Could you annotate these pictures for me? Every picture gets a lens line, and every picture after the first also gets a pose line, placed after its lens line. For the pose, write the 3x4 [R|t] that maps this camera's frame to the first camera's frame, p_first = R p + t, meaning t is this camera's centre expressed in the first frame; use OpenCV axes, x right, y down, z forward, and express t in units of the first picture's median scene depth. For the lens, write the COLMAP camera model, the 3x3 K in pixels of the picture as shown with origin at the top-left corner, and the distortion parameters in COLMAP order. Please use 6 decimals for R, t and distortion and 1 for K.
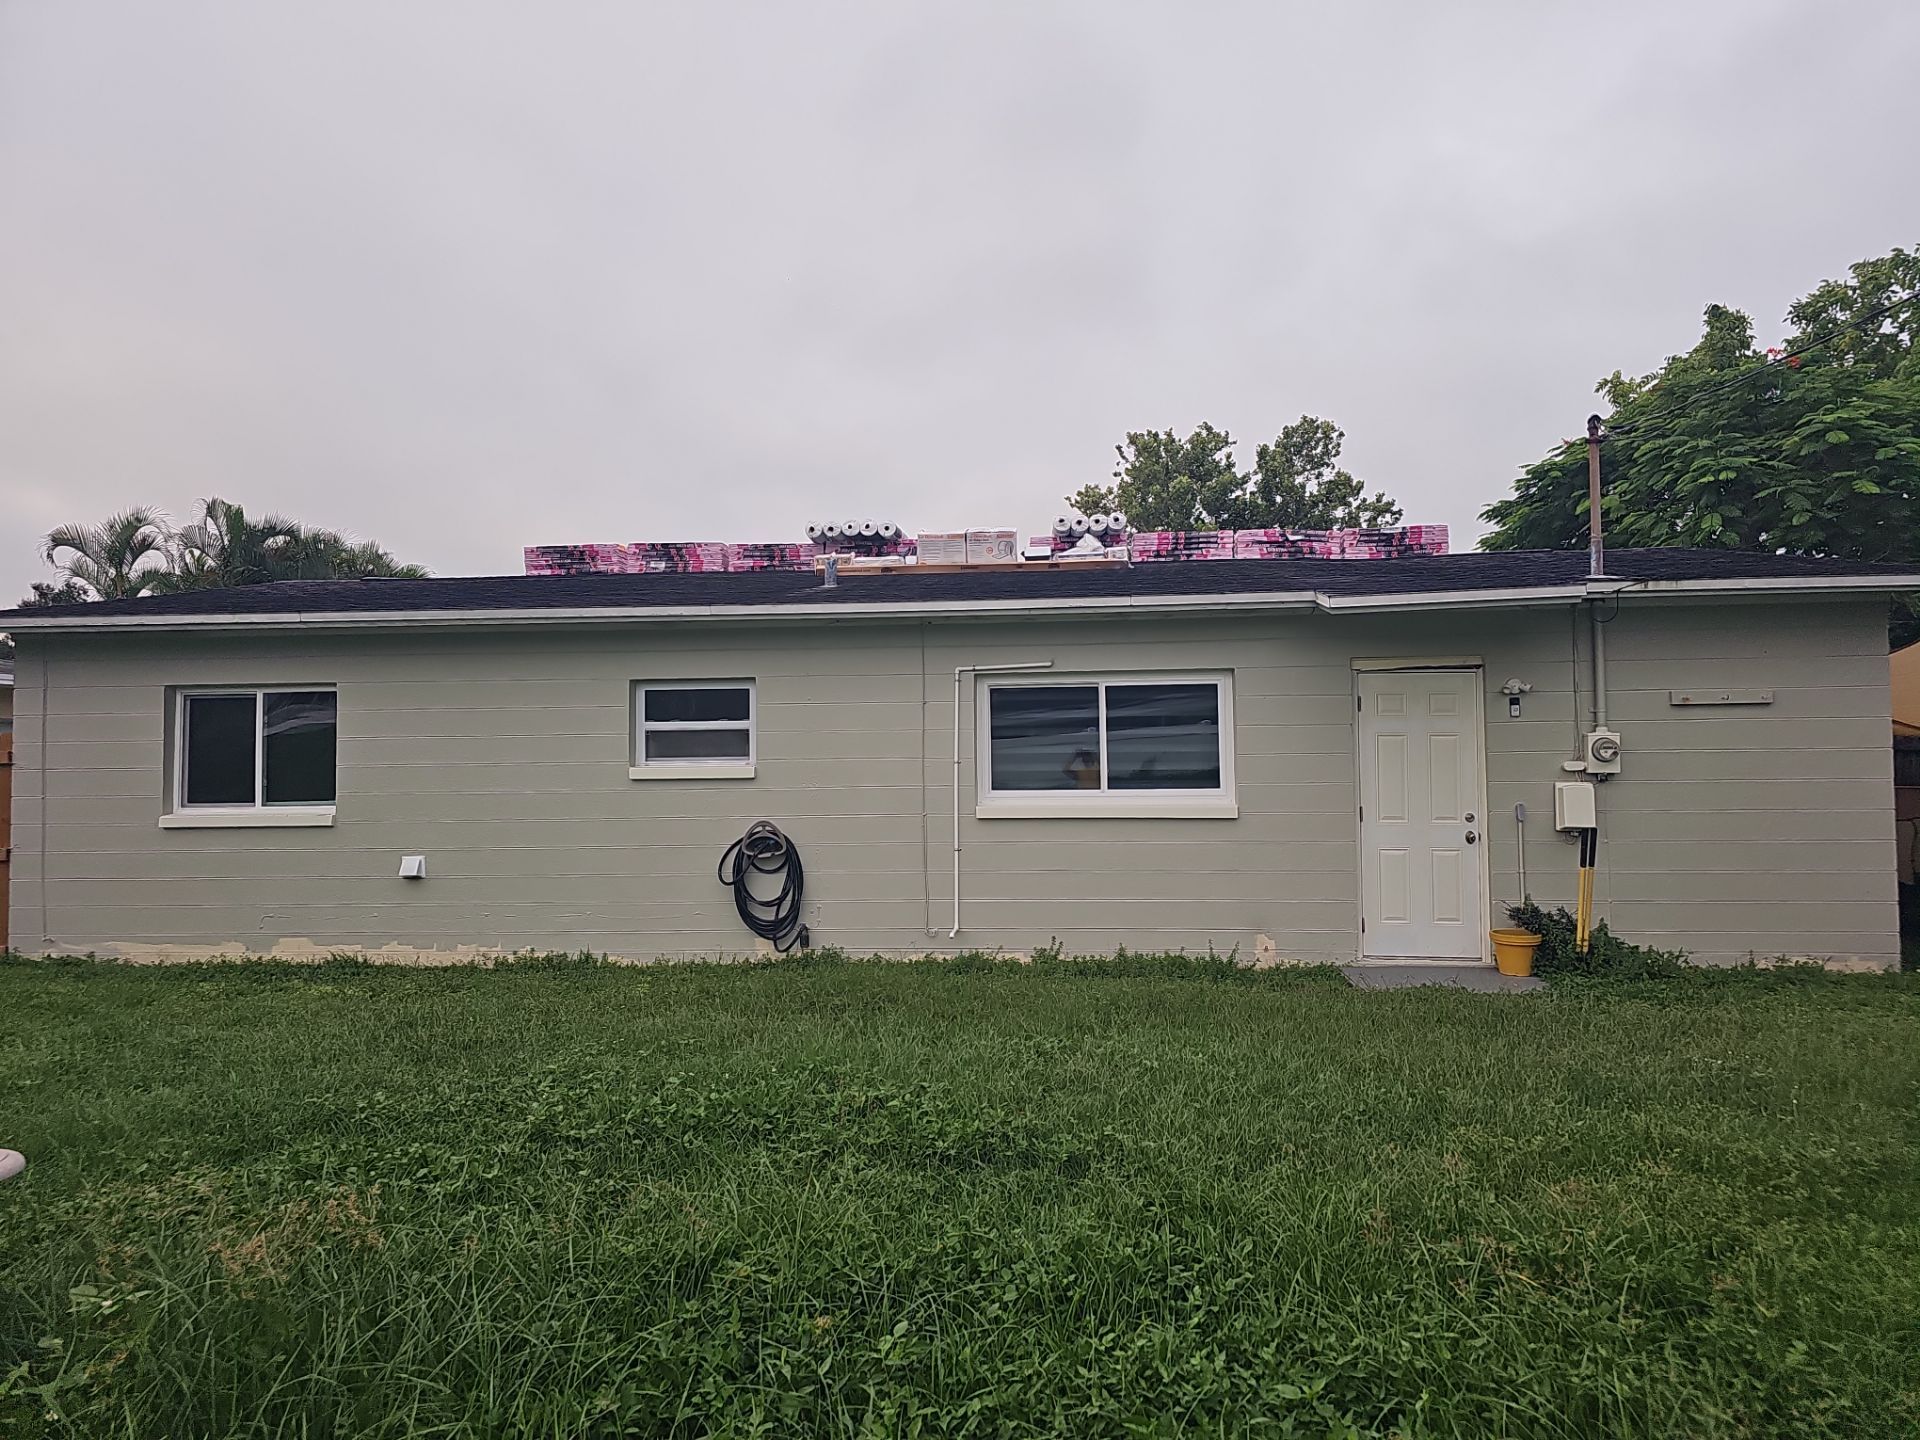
lens RADIAL K [[1279.2, 0, 960.0], [0, 1279.2, 720.0], [0, 0, 1]] dist [0.016136, -0.015062]
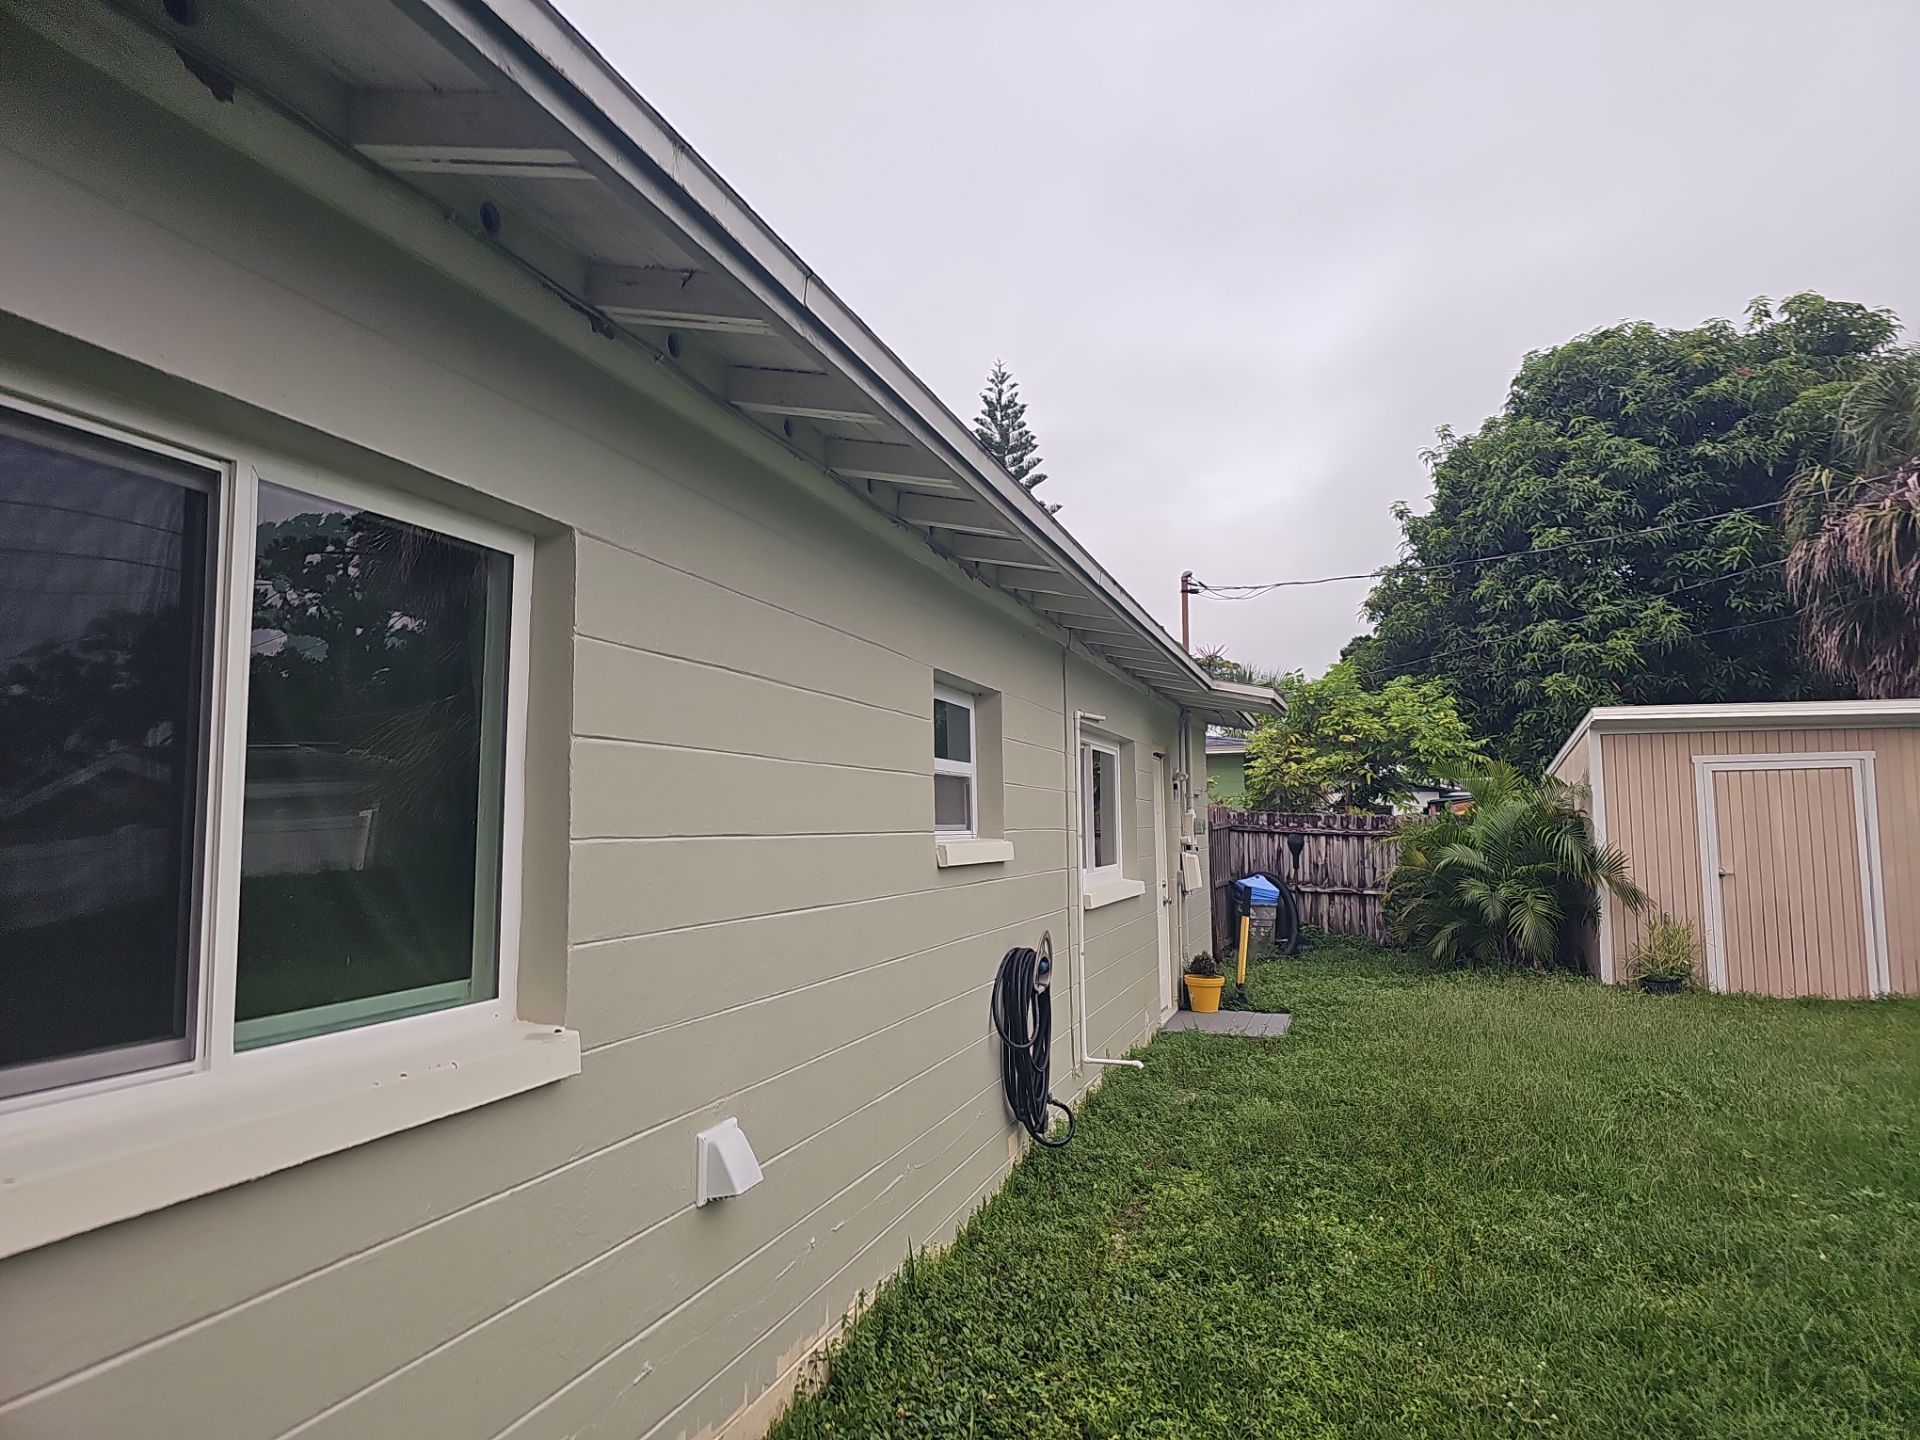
lens RADIAL K [[1279.2, 0, 960.0], [0, 1279.2, 720.0], [0, 0, 1]] dist [0.016136, -0.015062]
pose [[0.266449, 0.091831, 0.959464, -0.706032], [-0.038467, 0.995671, -0.084614, 0.029190], [-0.963081, -0.014362, 0.268828, 0.838806]]
